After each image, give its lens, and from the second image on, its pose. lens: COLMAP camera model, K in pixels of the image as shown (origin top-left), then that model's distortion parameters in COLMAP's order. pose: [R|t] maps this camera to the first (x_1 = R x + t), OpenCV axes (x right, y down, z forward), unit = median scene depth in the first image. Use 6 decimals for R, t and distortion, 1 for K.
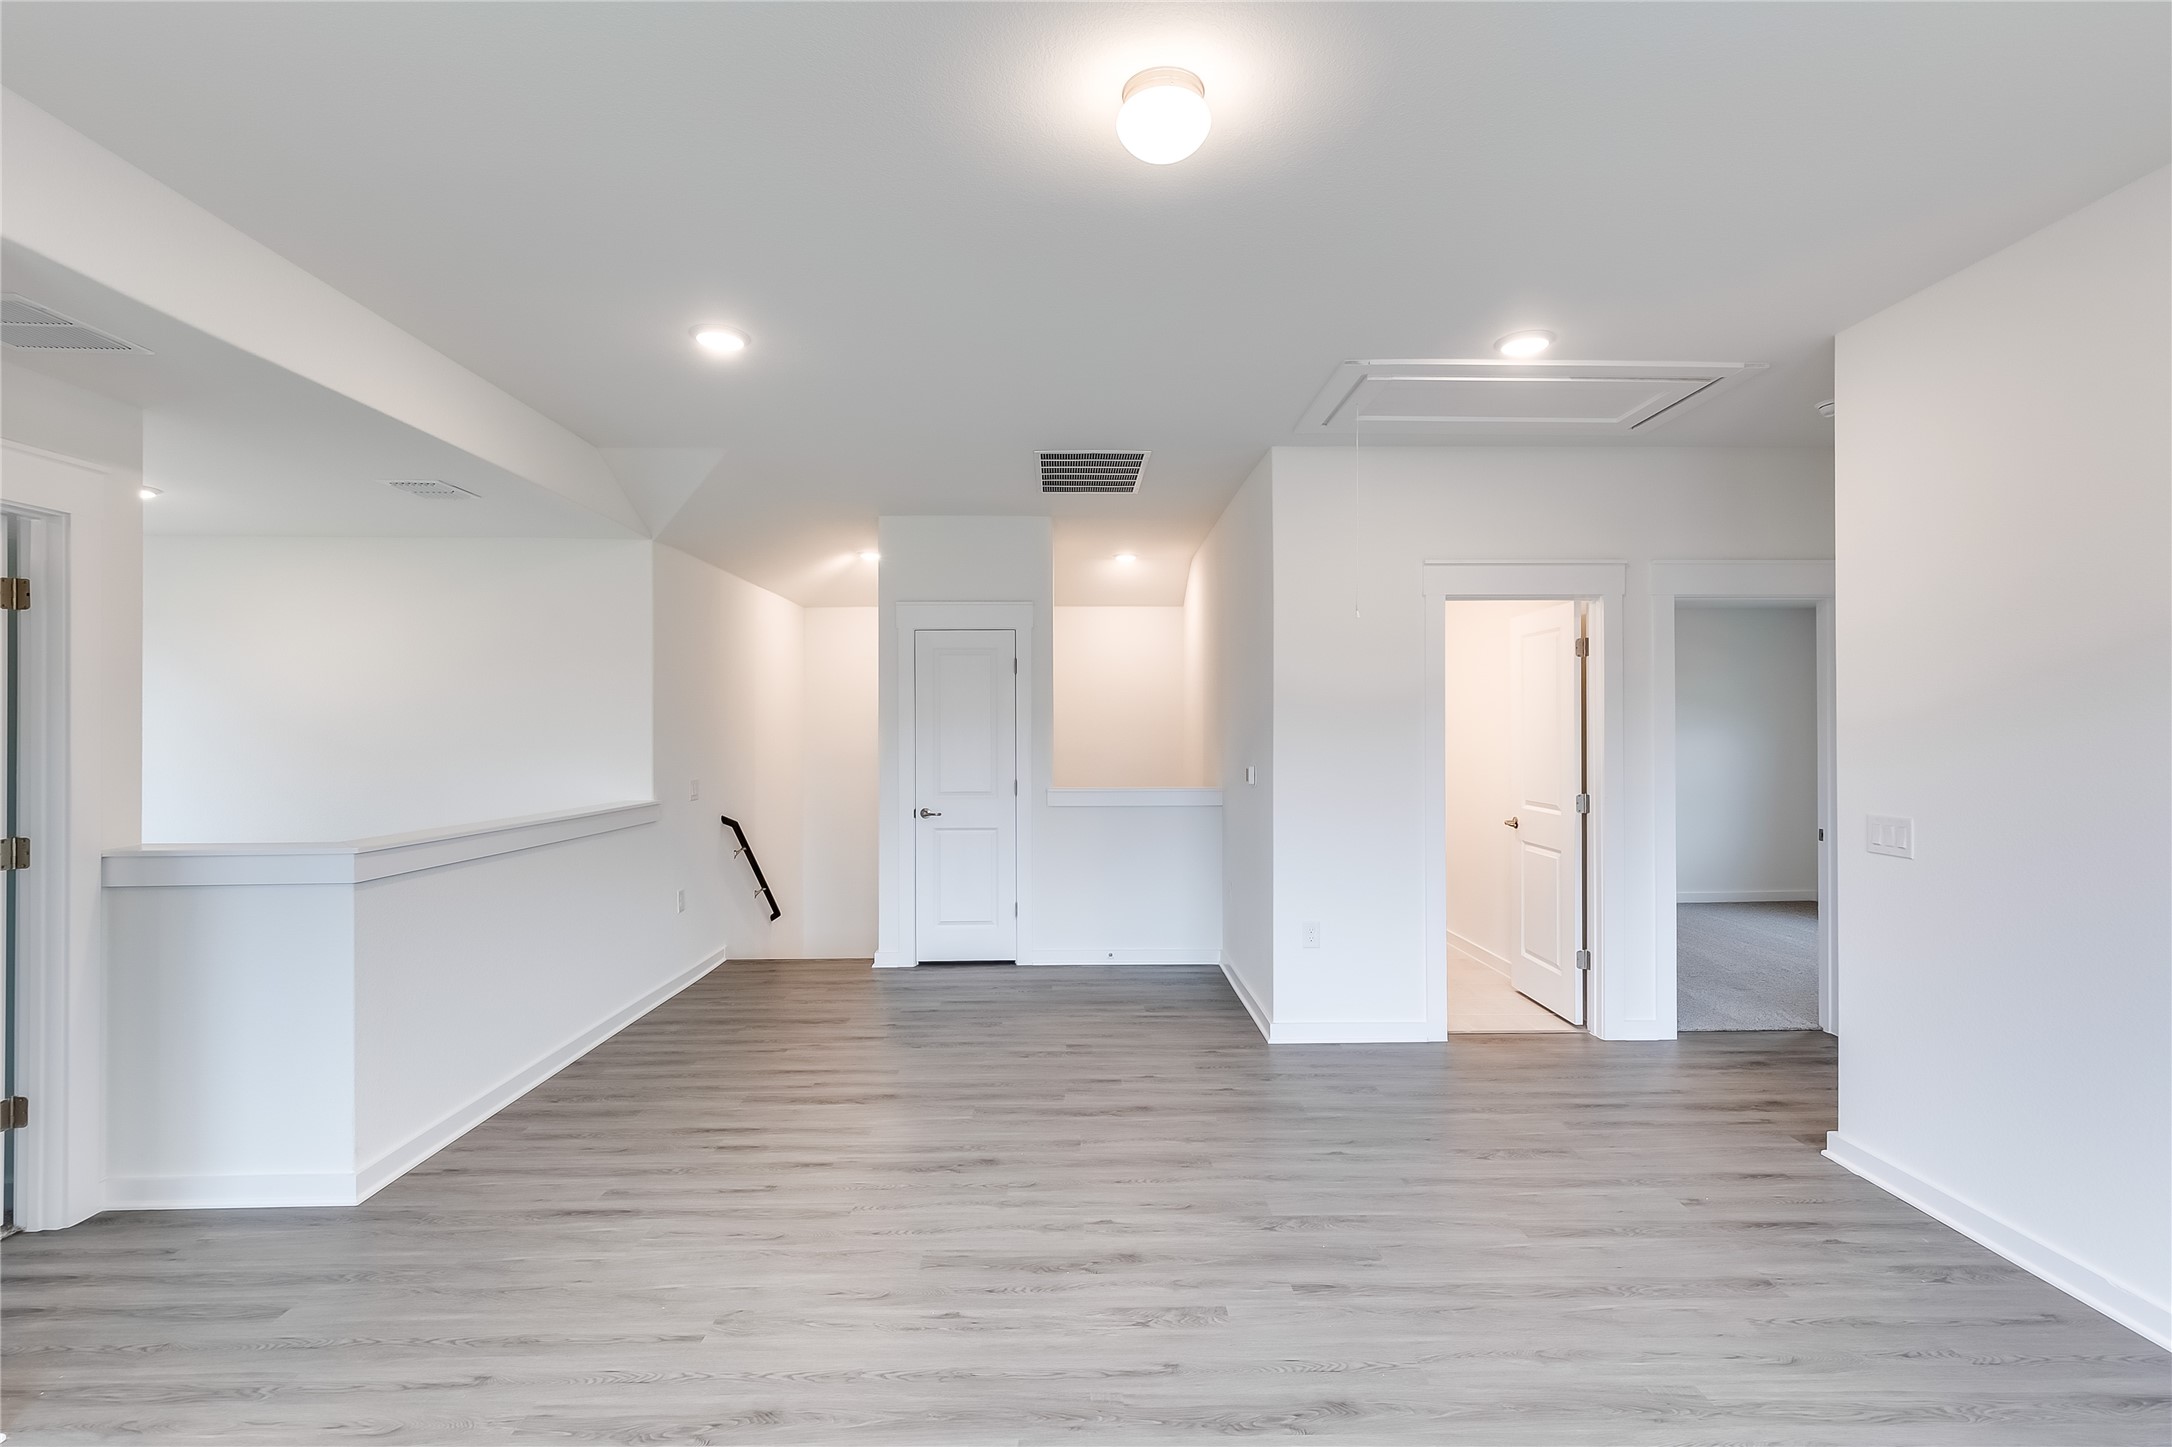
lens RADIAL K [[982.6, 0, 1086.2], [0, 982.6, 730.4], [0, 0, 1]] dist [0.005641, 0.000477]
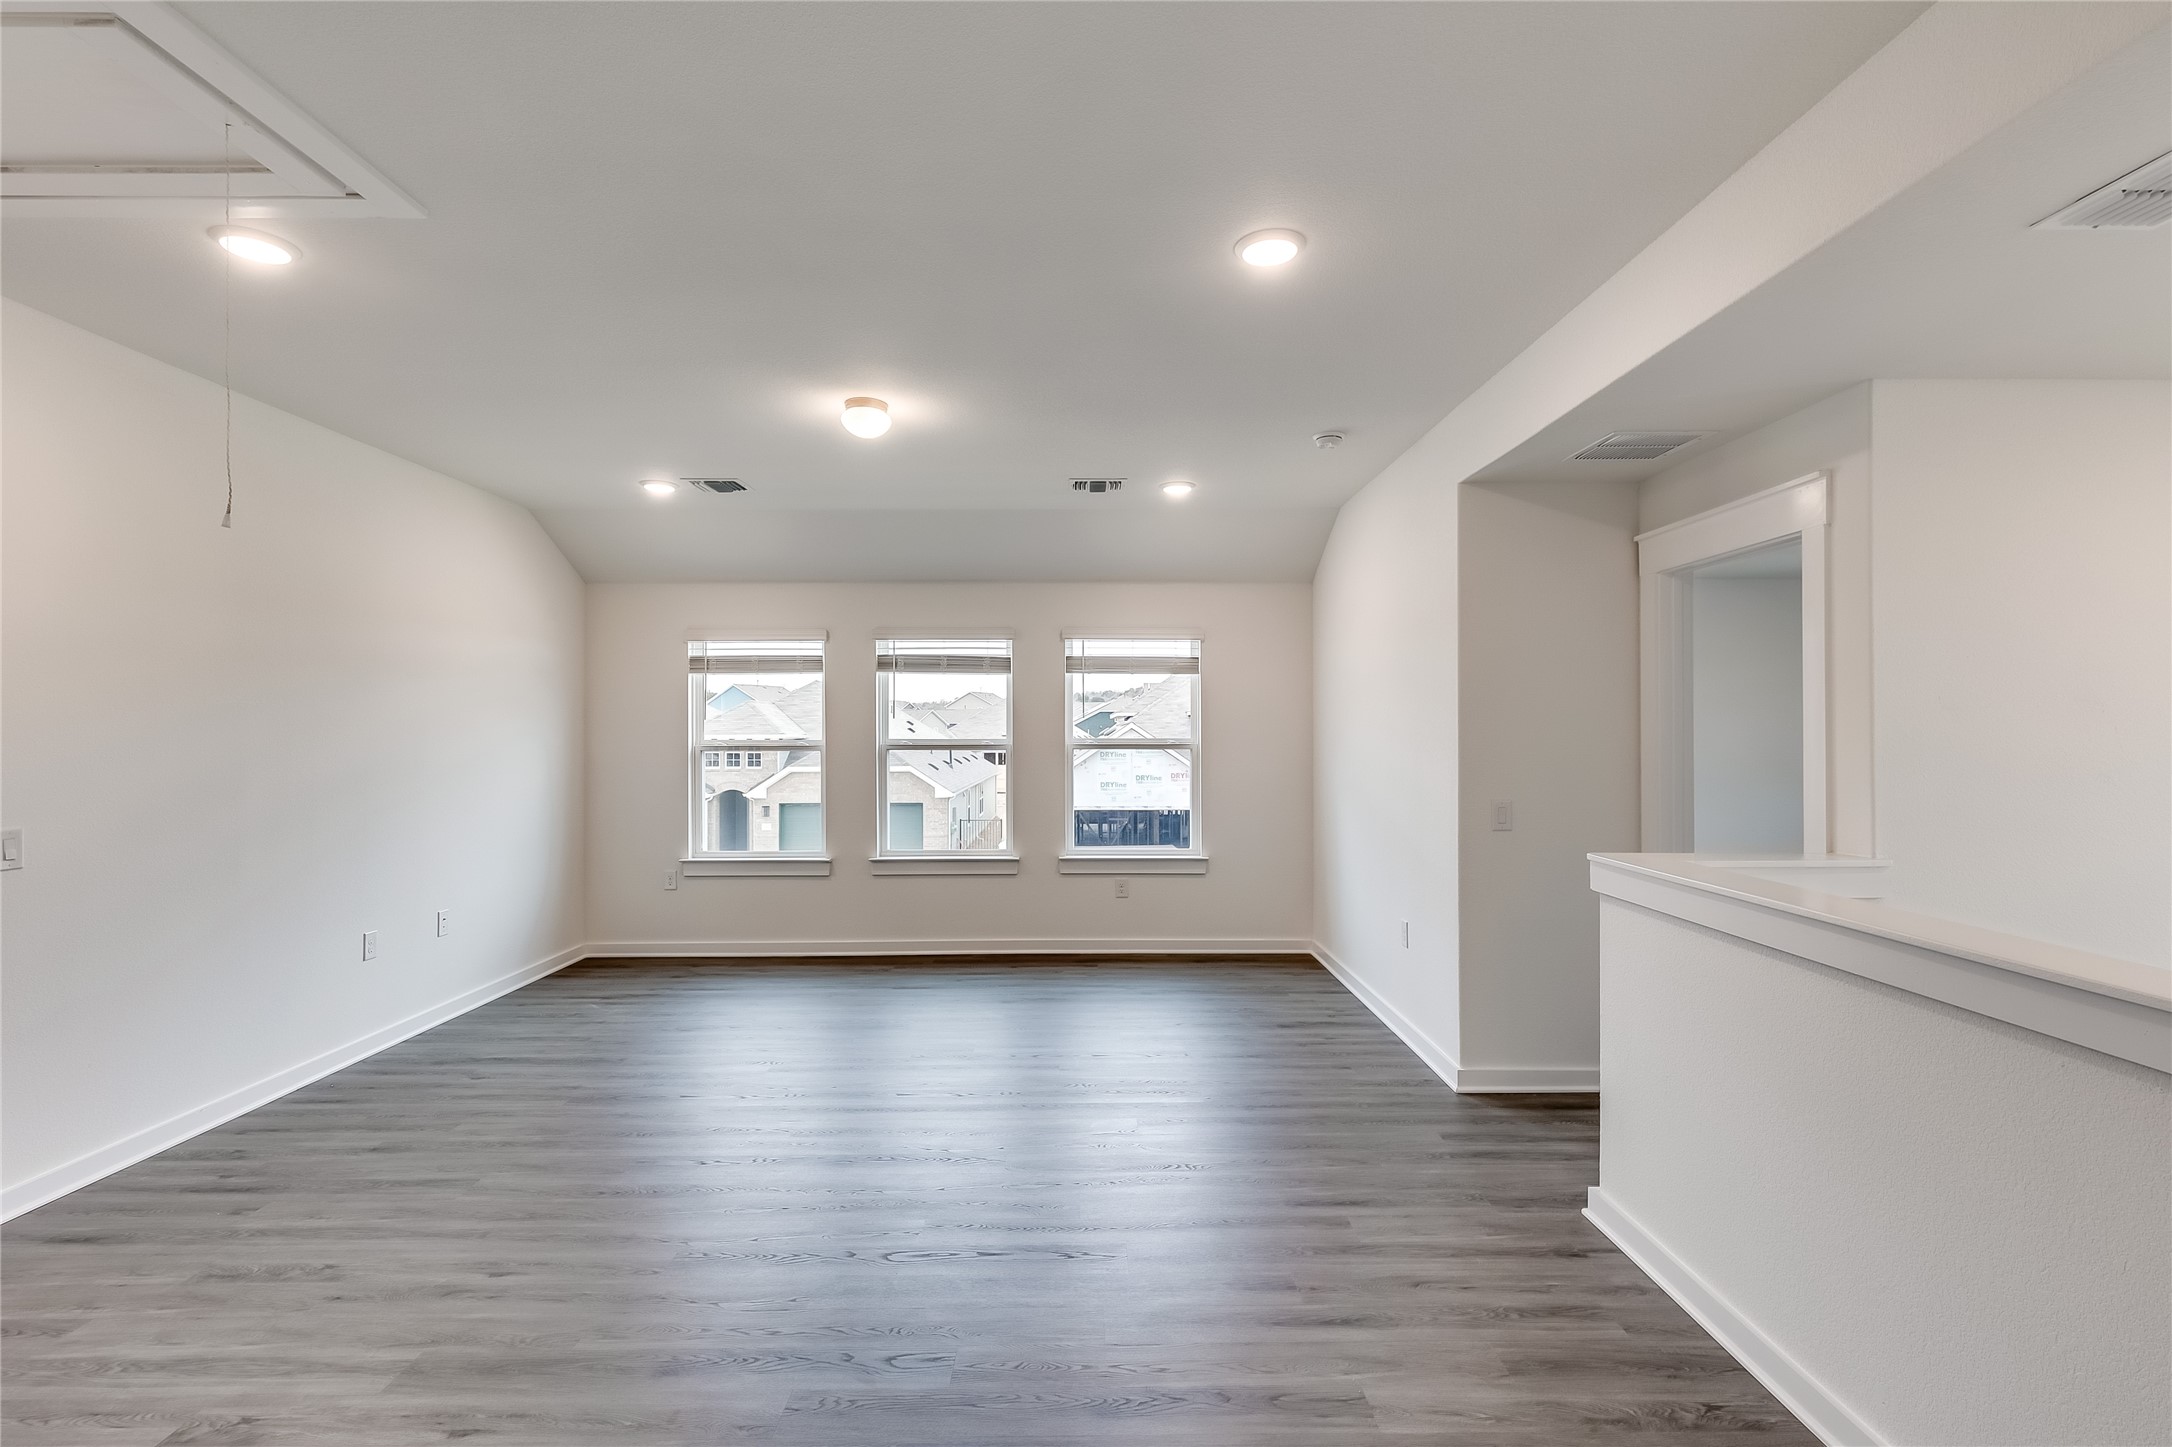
lens RADIAL K [[982.6, 0, 1083.8], [0, 982.6, 723.1], [0, 0, 1]] dist [0.005641, 0.000477]
pose [[-0.999941, 0.003522, 0.010290, -0.248293], [0.003421, 0.999946, -0.009799, -0.003243], [-0.010324, -0.009764, -0.999899, 1.989035]]
